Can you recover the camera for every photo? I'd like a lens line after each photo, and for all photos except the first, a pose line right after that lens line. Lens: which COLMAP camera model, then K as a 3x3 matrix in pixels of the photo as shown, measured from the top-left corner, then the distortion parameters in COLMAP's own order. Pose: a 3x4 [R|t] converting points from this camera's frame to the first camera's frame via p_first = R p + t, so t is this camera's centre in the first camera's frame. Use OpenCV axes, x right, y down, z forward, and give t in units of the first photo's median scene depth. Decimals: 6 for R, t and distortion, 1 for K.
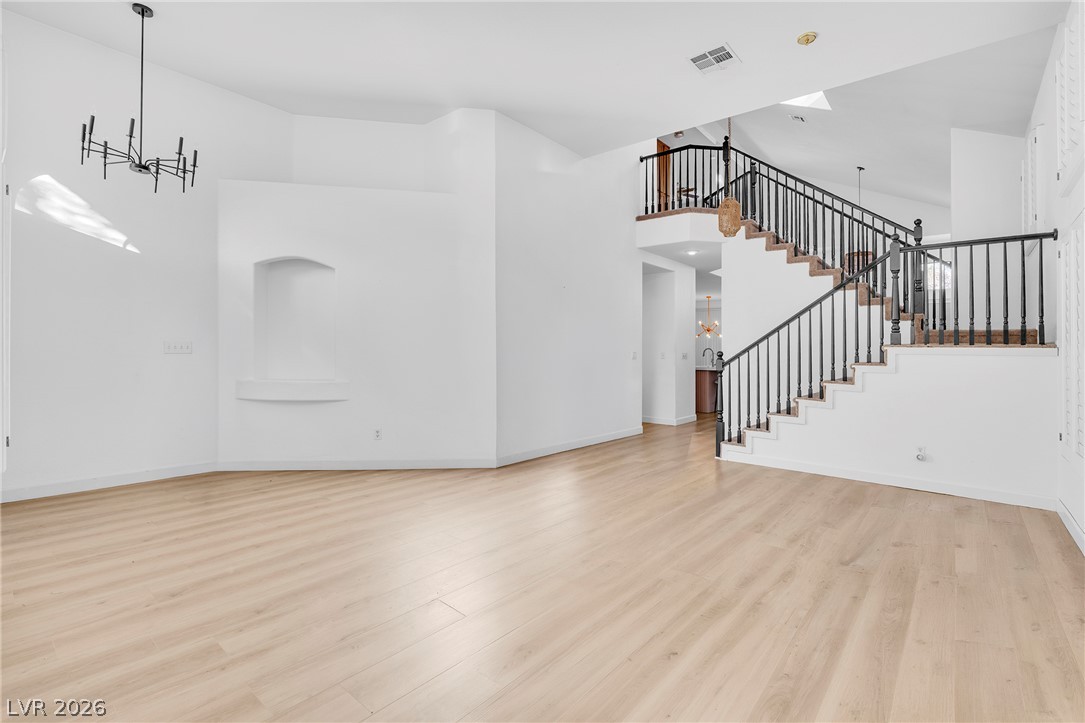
lens RADIAL K [[490.7, 0, 544.5], [0, 490.7, 349.5], [0, 0, 1]] dist [-0.001013, -0.000267]
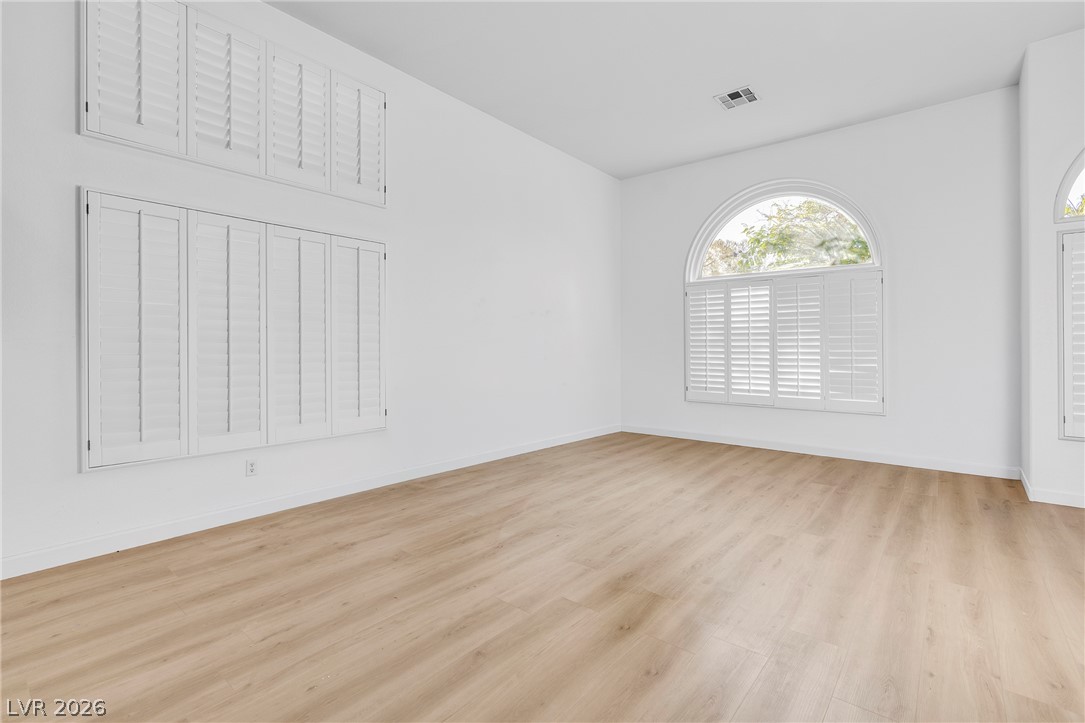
lens RADIAL K [[491.2, 0, 546.2], [0, 491.2, 359.2], [0, 0, 1]] dist [0.000344, 0.000198]
pose [[-0.999436, -0.029736, -0.015621, 0.359929], [-0.030076, 0.999306, 0.021983, 0.004919], [0.014956, 0.022440, -0.999636, 1.818415]]
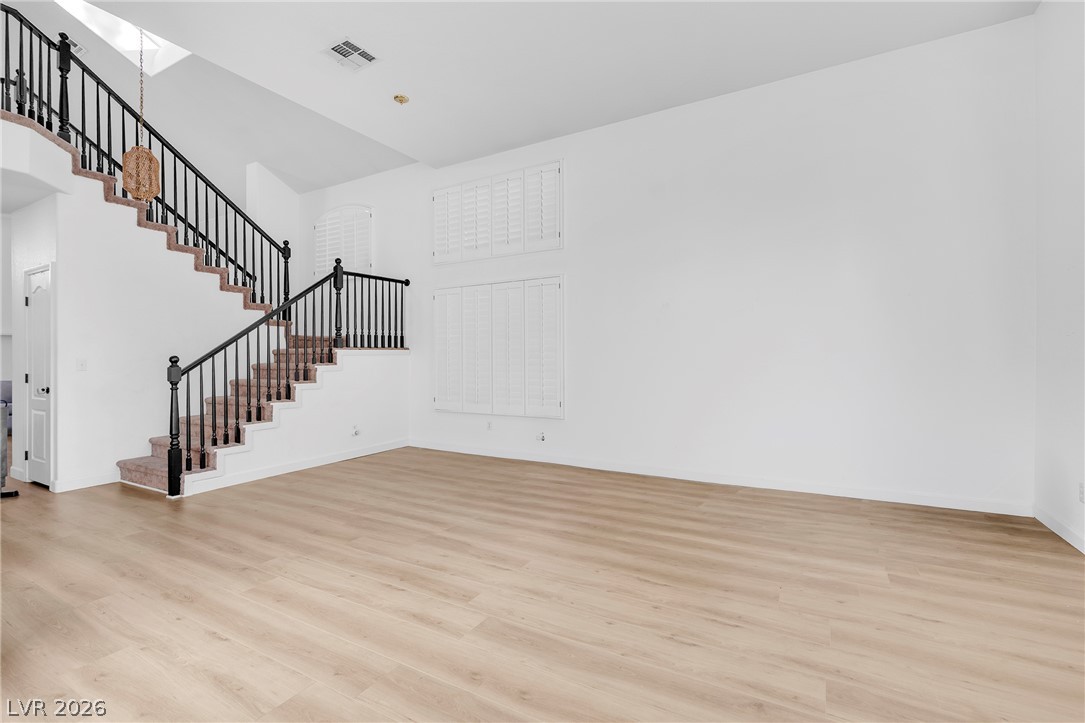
lens RADIAL K [[491.2, 0, 546.2], [0, 491.2, 359.2], [0, 0, 1]] dist [0.000344, 0.000198]
pose [[-0.182092, -0.029008, 0.982854, -0.803783], [0.004990, 0.999525, 0.030424, -0.020842], [-0.983269, 0.010444, -0.181860, 0.931235]]
